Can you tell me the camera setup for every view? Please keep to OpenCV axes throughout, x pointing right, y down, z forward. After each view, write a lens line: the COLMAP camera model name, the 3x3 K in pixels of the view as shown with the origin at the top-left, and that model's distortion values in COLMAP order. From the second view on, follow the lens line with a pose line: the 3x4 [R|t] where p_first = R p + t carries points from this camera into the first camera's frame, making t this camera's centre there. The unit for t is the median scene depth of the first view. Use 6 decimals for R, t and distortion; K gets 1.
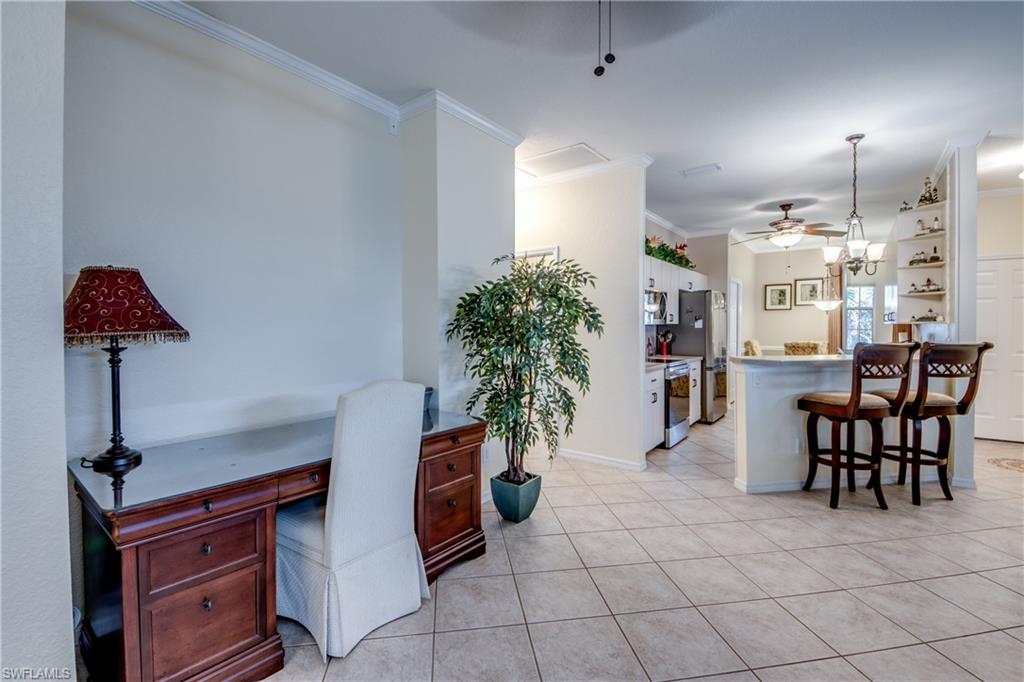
lens RADIAL K [[450.4, 0, 513.9], [0, 450.4, 326.9], [0, 0, 1]] dist [0.002840, -0.000385]
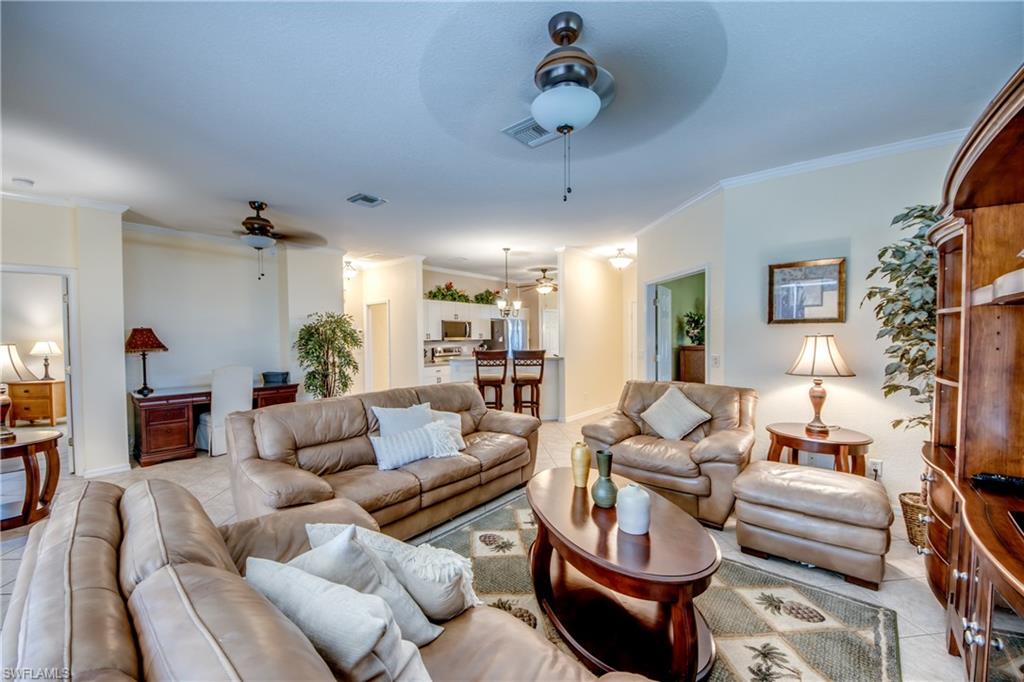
lens RADIAL K [[392.4, 0, 516.1], [0, 392.4, 337.9], [0, 0, 1]] dist [-0.001575, -0.000145]
pose [[0.998662, -0.008863, -0.050957, 0.752748], [0.008979, 0.999958, 0.002053, -0.019490], [0.050937, -0.002508, 0.998699, -0.647235]]
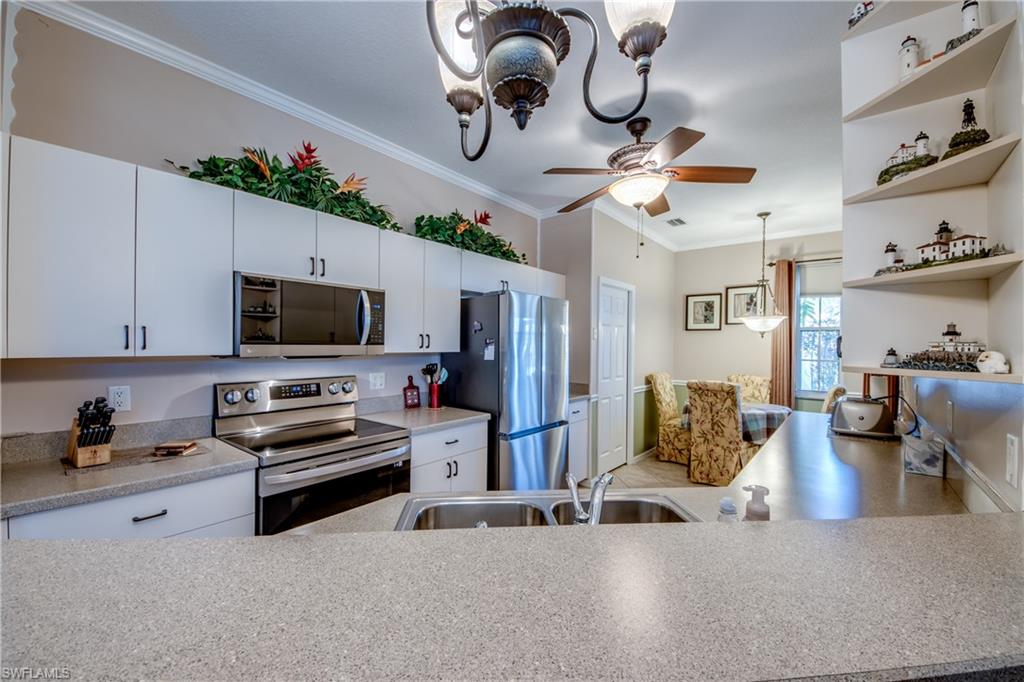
lens RADIAL K [[388.8, 0, 512.0], [0, 388.8, 341.0], [0, 0, 1]] dist [-0.021362, 0.000053]
pose [[0.996854, 0.012990, -0.078190, 0.658750], [-0.013583, 0.999883, -0.007064, -0.024561], [0.078089, 0.008103, 0.996913, 0.734168]]
